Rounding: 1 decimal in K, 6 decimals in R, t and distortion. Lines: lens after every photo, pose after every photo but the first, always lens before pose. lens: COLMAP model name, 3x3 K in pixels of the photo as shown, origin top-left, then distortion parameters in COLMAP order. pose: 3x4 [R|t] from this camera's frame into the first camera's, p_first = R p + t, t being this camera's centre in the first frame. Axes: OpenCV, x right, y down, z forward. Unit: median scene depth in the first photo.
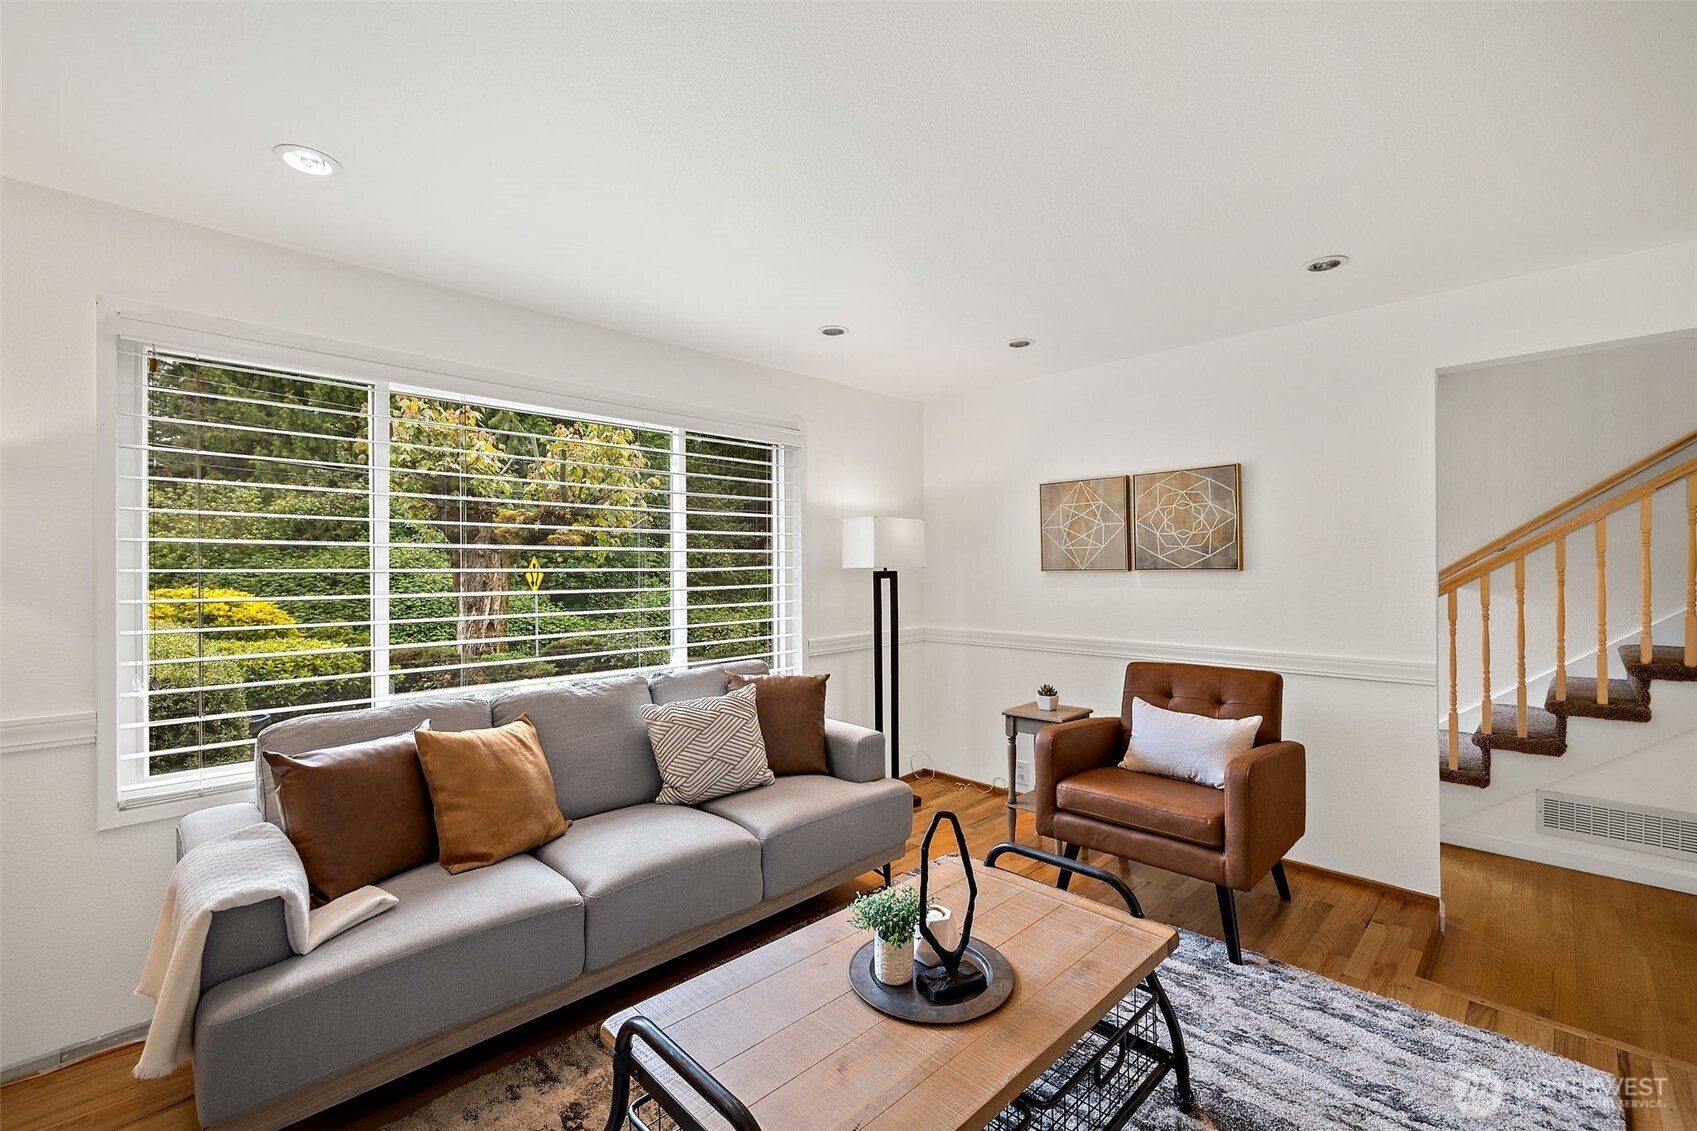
lens RADIAL K [[711.6, 0, 854.1], [0, 711.6, 565.5], [0, 0, 1]] dist [0.000563, 0.000101]
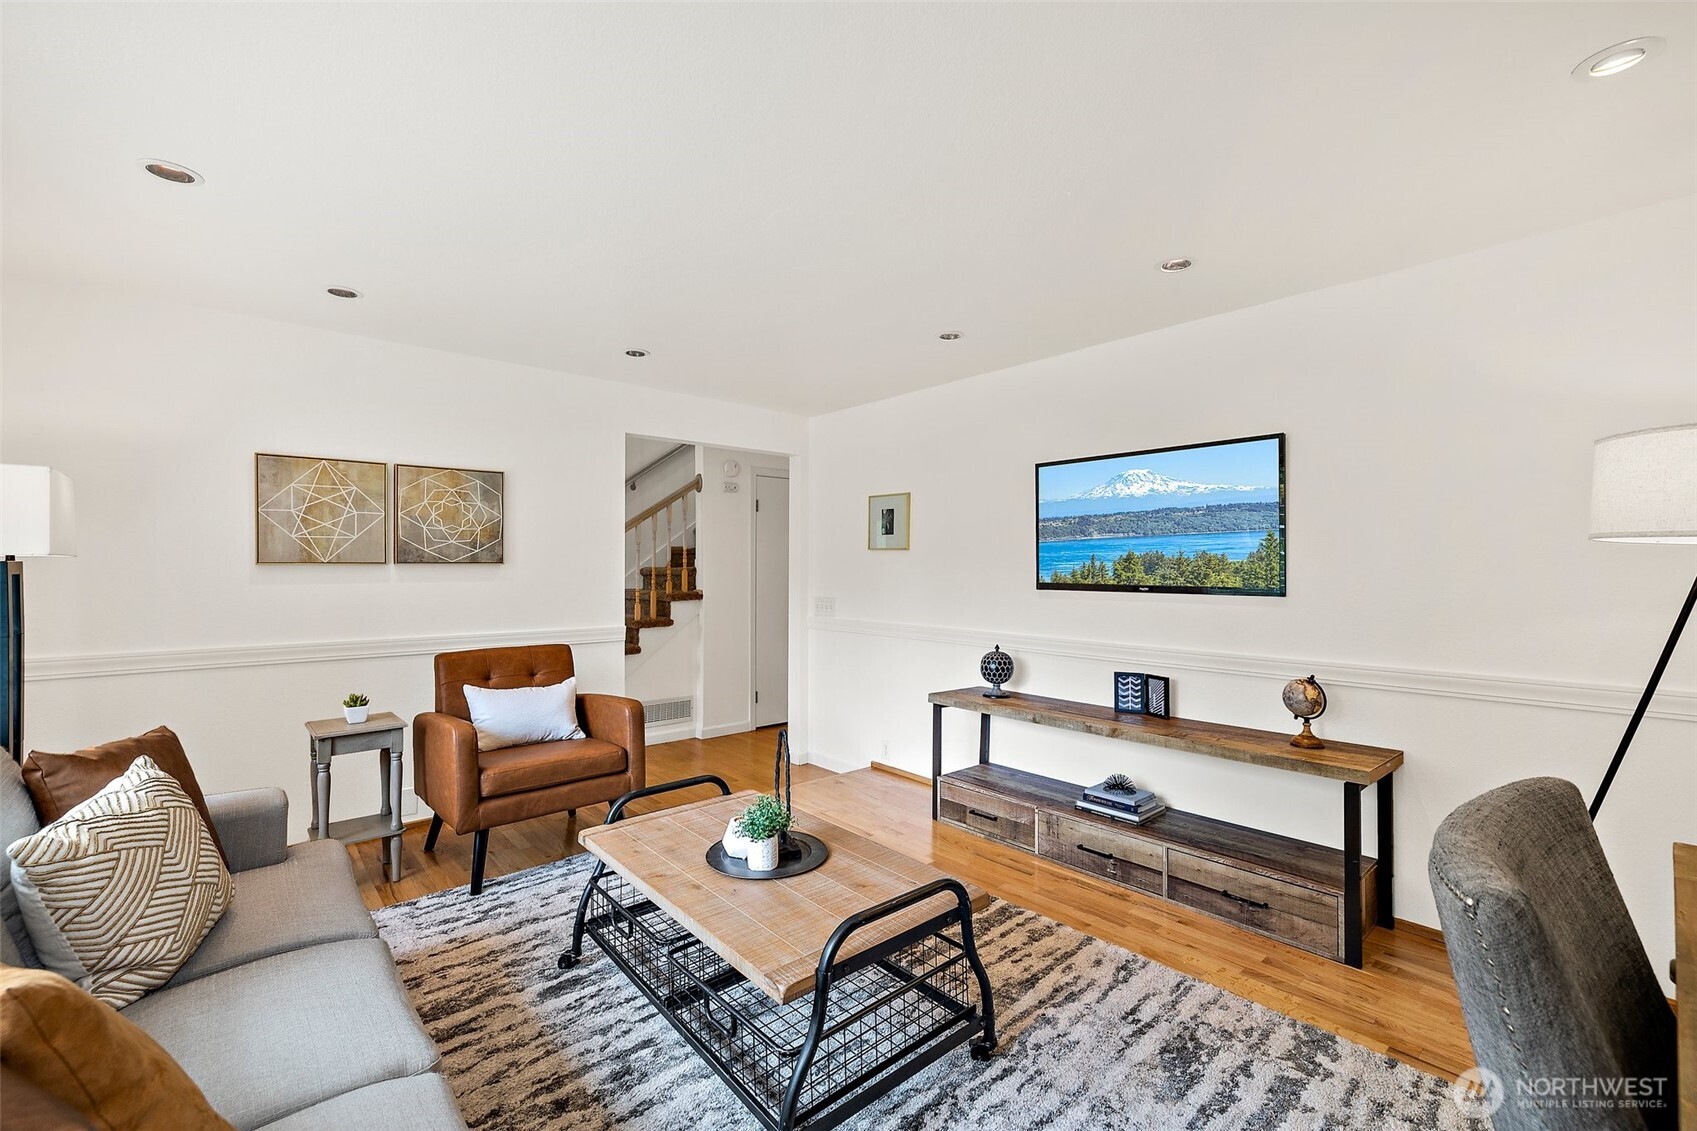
lens RADIAL K [[711.6, 0, 854.1], [0, 711.6, 565.5], [0, 0, 1]] dist [0.000563, 0.000101]
pose [[0.080287, 0.007290, 0.996745, -0.554639], [-0.004682, 0.999965, -0.006936, 0.014117], [-0.996761, -0.004110, 0.080318, 0.327469]]
